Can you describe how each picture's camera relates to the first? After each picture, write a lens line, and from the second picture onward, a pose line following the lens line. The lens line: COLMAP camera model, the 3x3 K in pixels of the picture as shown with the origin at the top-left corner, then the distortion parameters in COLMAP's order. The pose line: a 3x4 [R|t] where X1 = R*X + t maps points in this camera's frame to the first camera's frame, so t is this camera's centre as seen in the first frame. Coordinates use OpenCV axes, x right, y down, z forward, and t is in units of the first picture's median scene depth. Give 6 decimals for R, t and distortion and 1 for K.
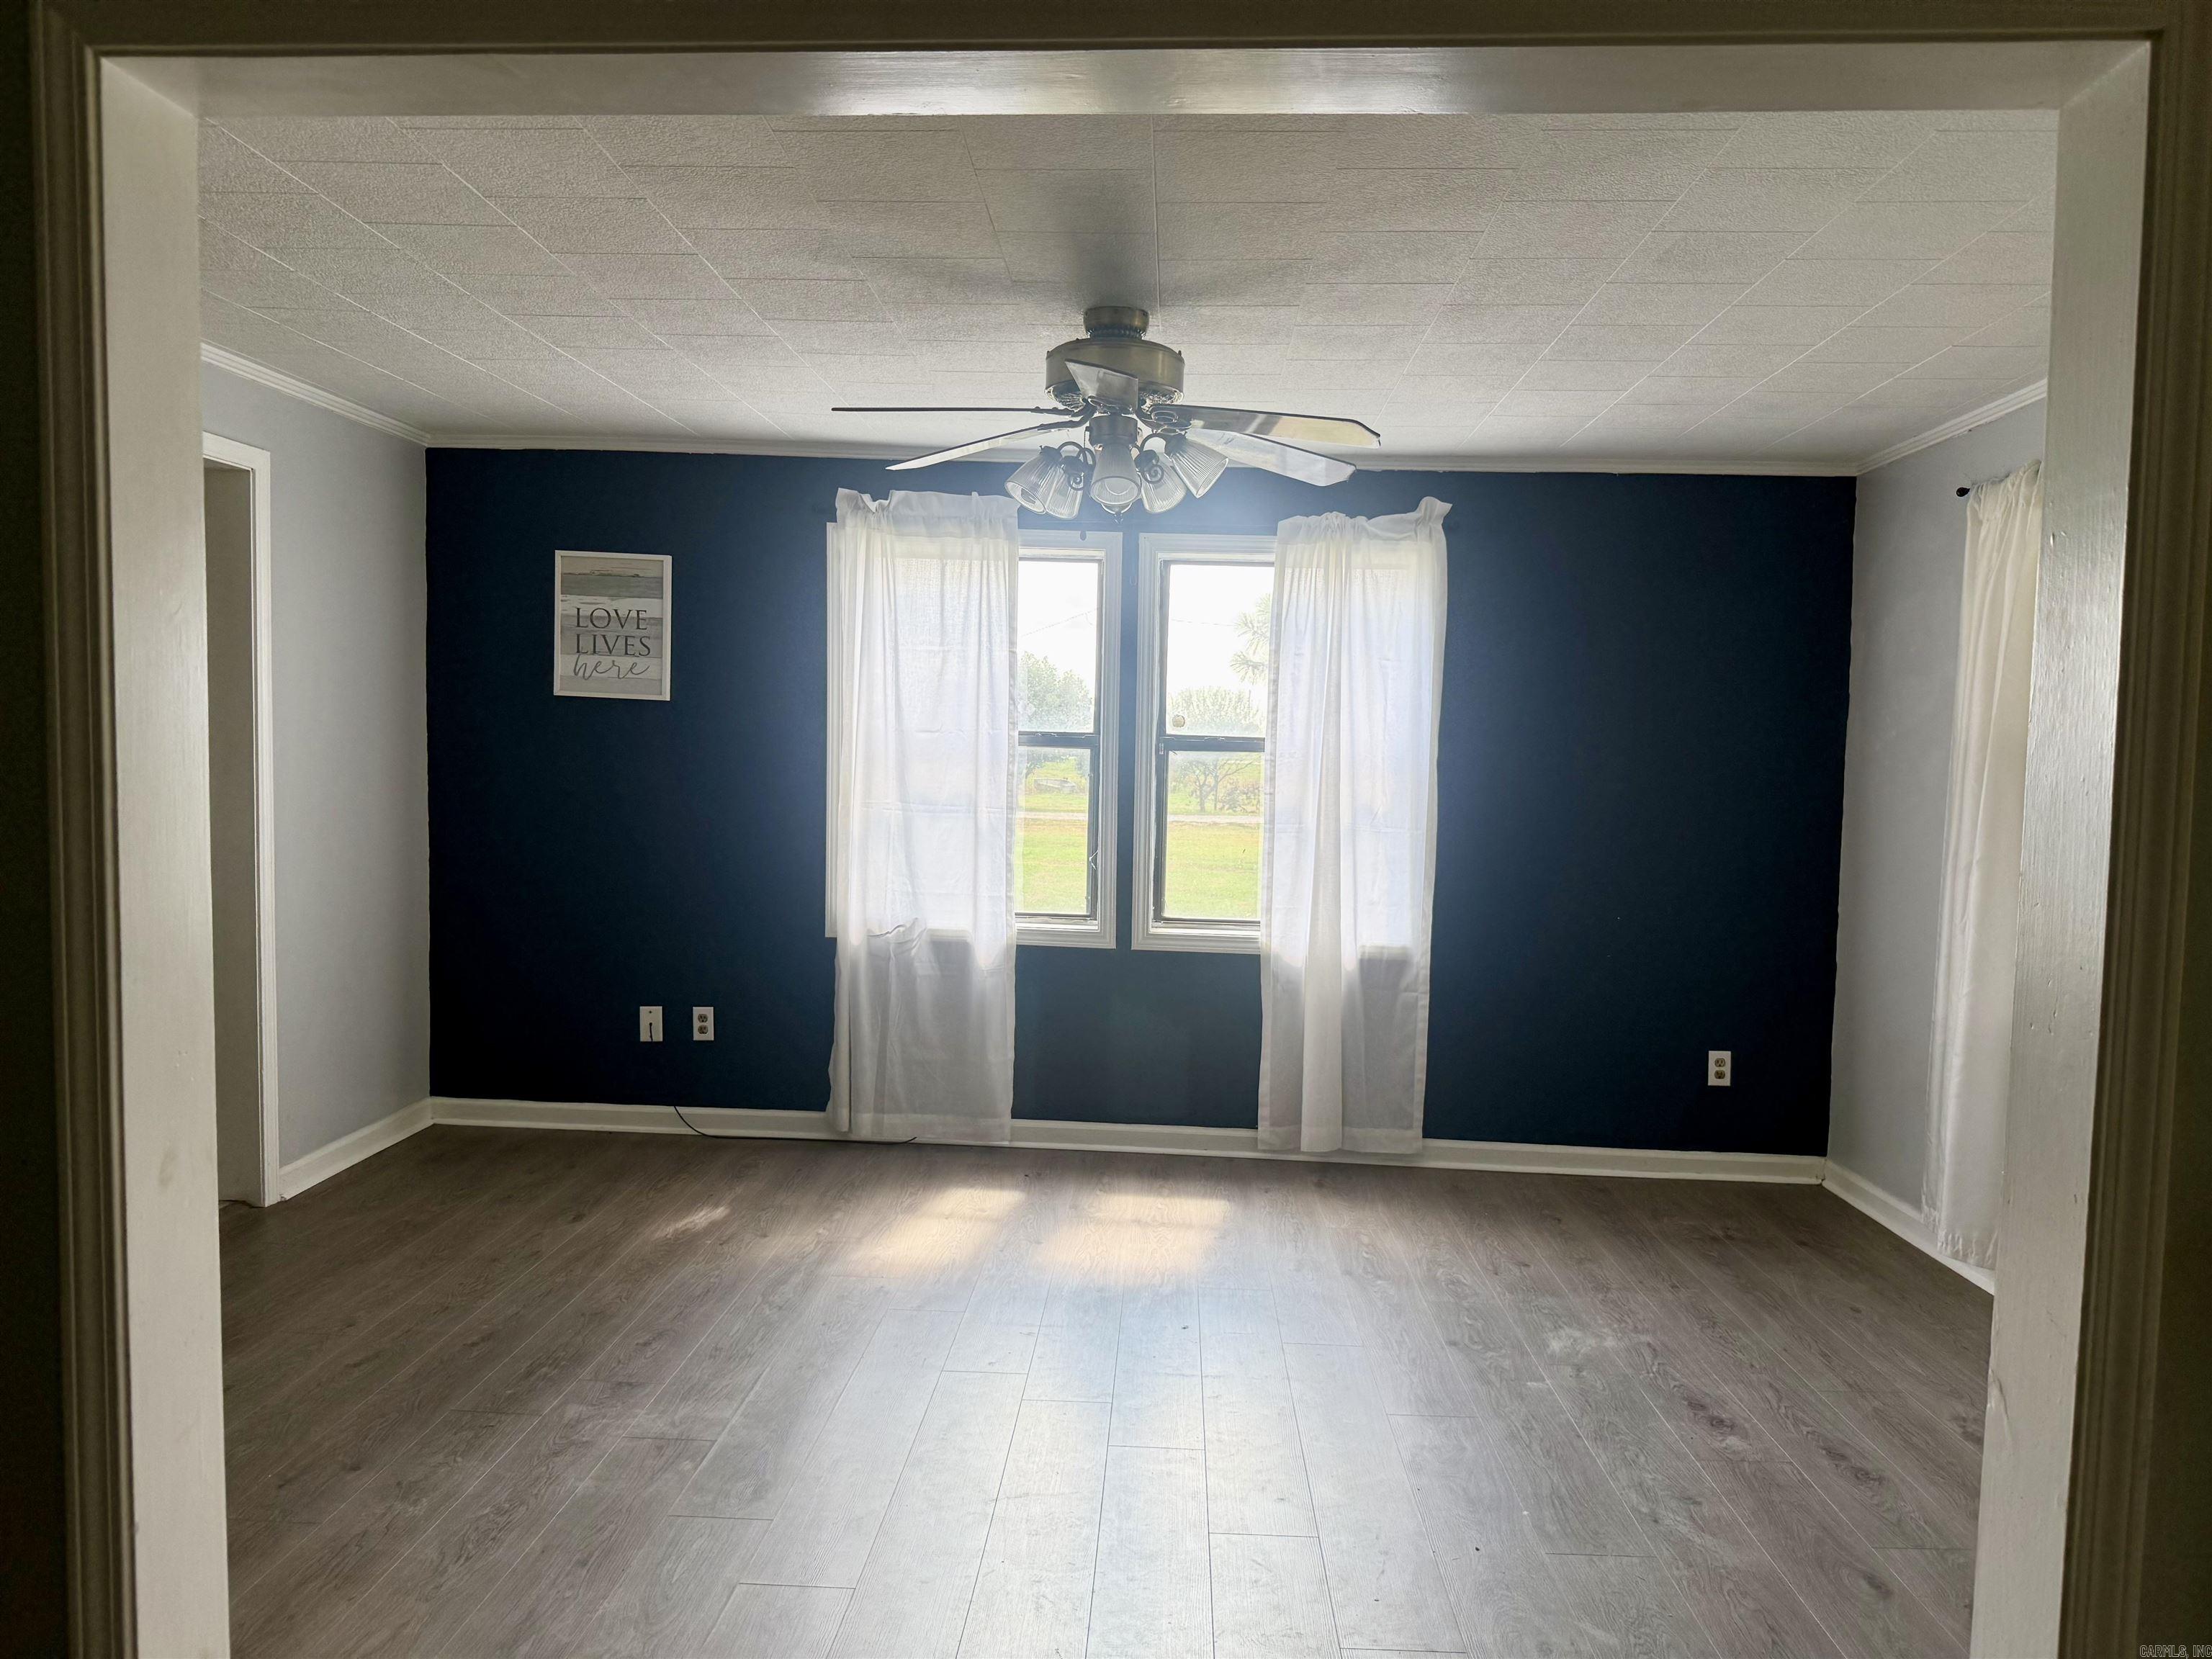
lens RADIAL K [[1604.3, 0, 1106.0], [0, 1604.3, 829.5], [0, 0, 1]] dist [0.197538, -0.292622]
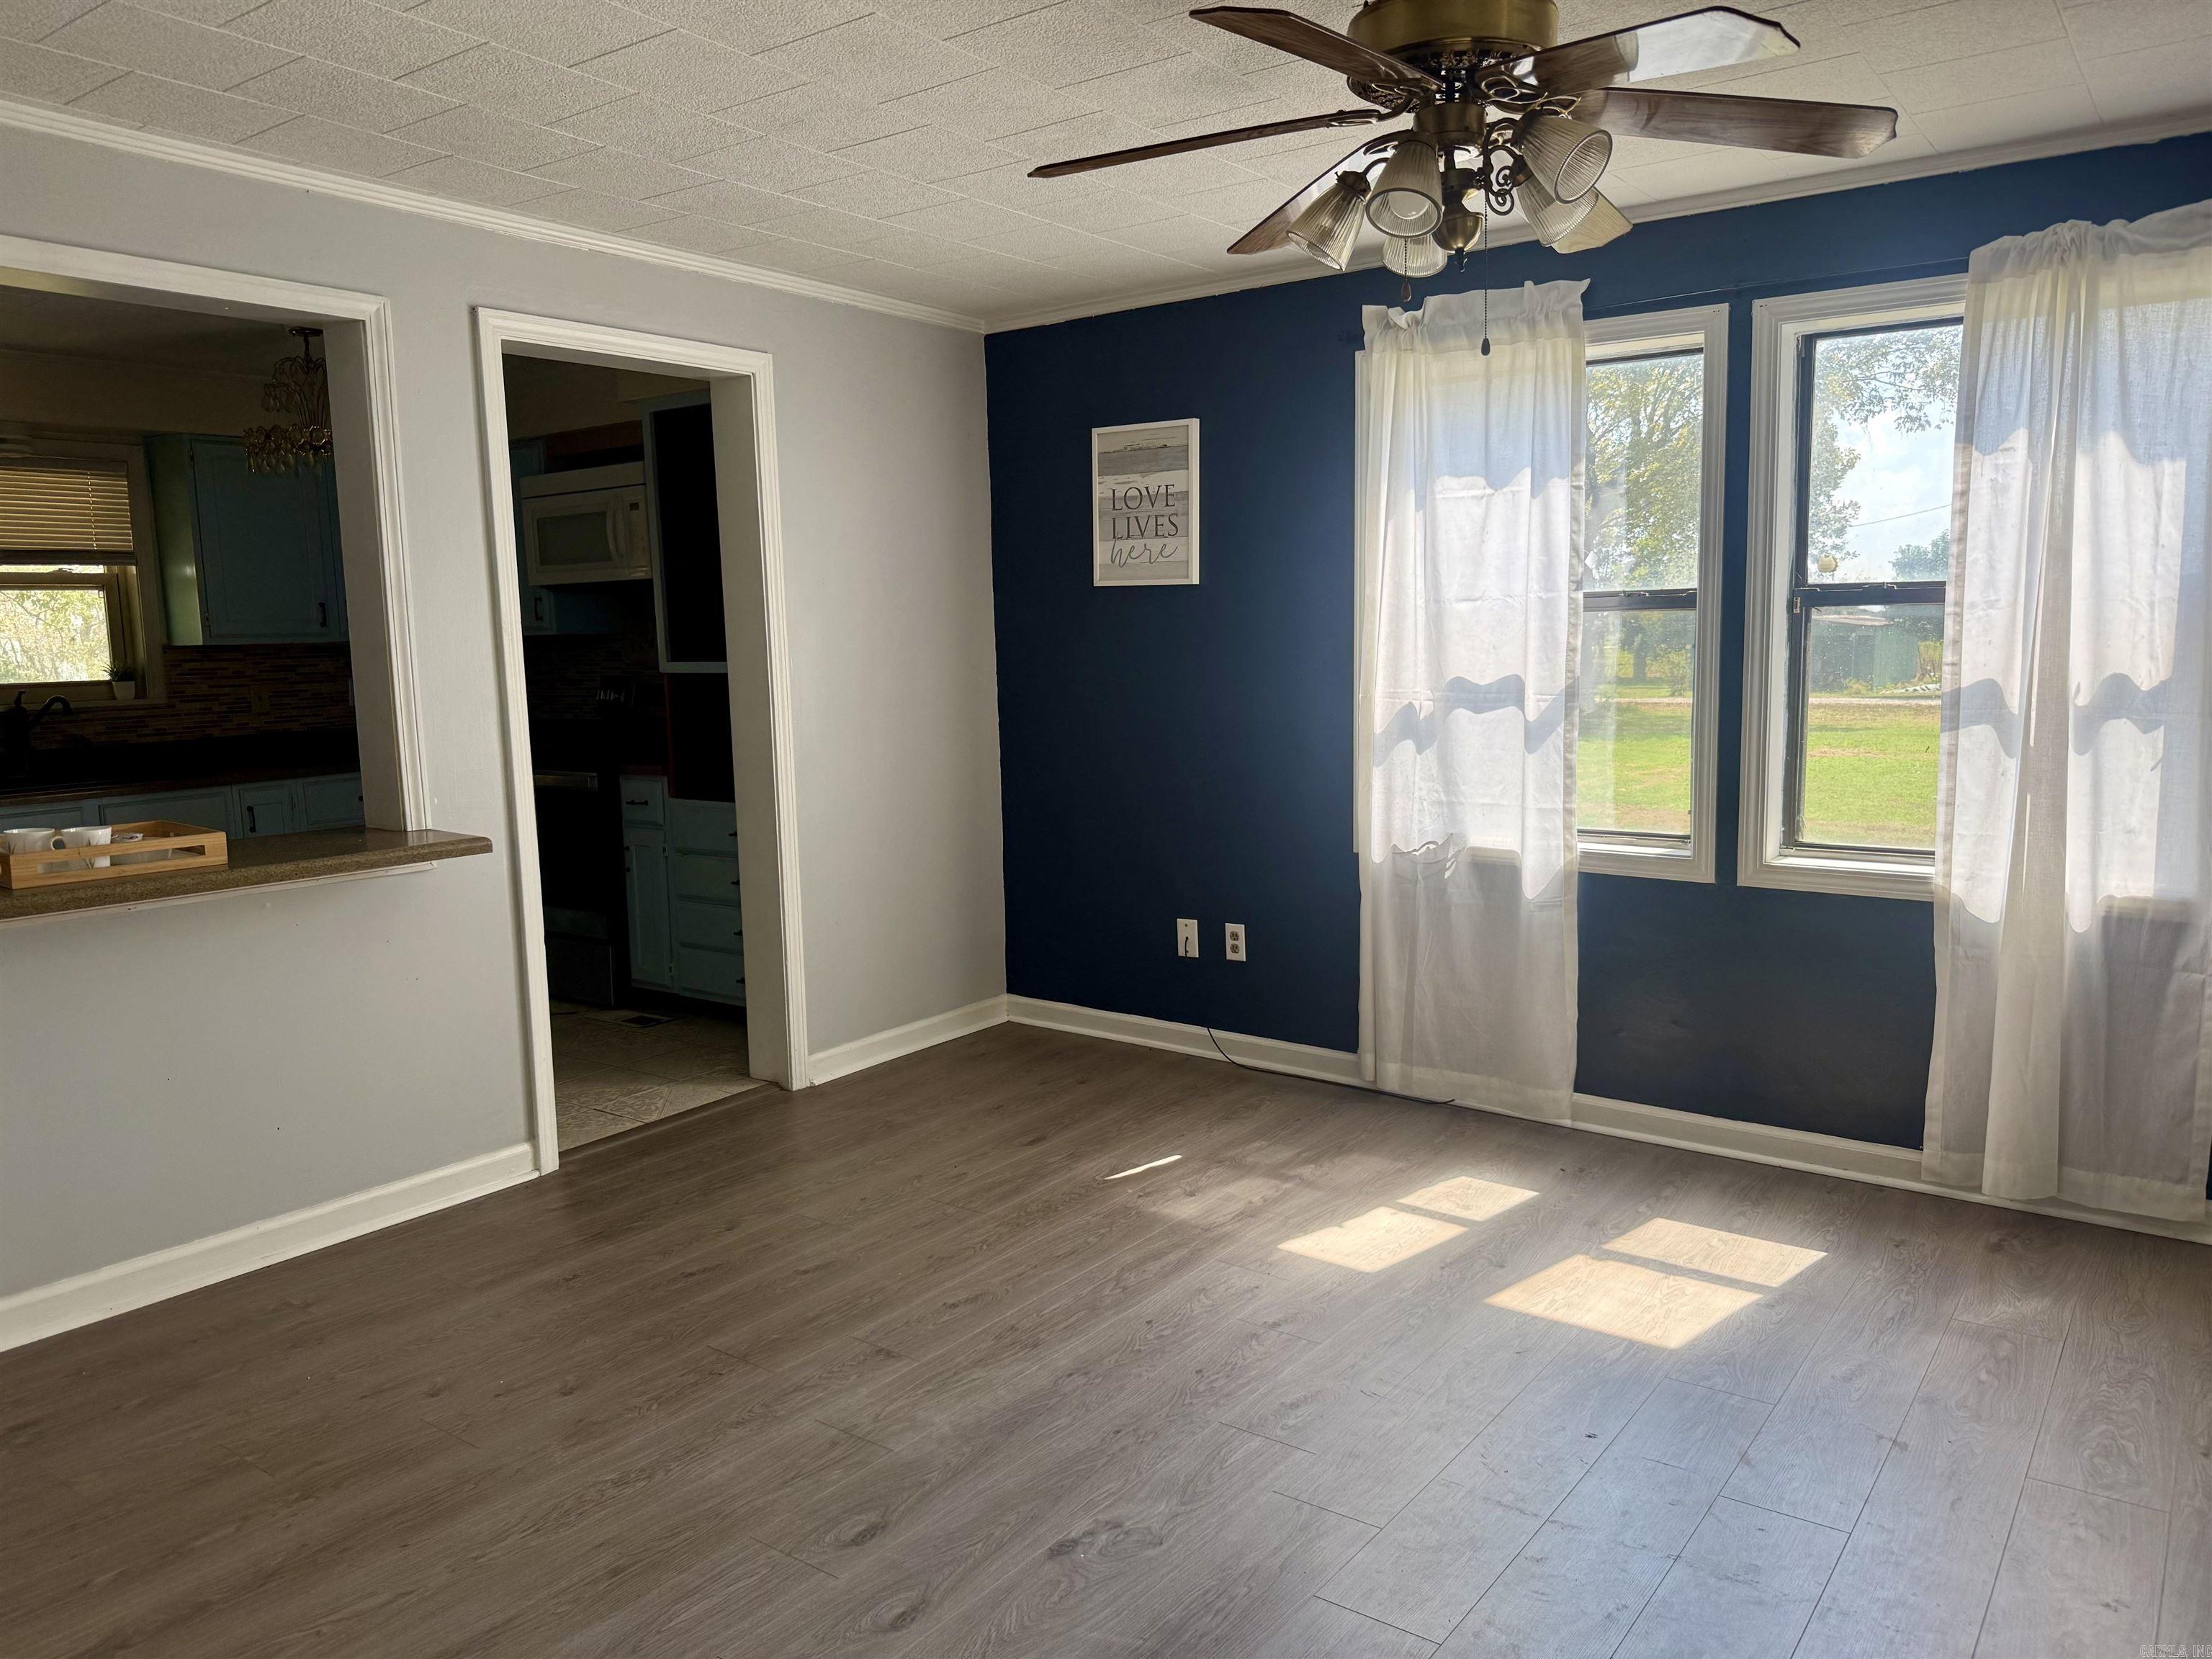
lens RADIAL K [[1604.3, 0, 1106.0], [0, 1604.3, 829.5], [0, 0, 1]] dist [0.197538, -0.292622]
pose [[0.830988, 0.026565, -0.555656, 0.191667], [0.011715, 0.997802, 0.065224, -0.002385], [0.556167, -0.060710, 0.828850, 0.225550]]
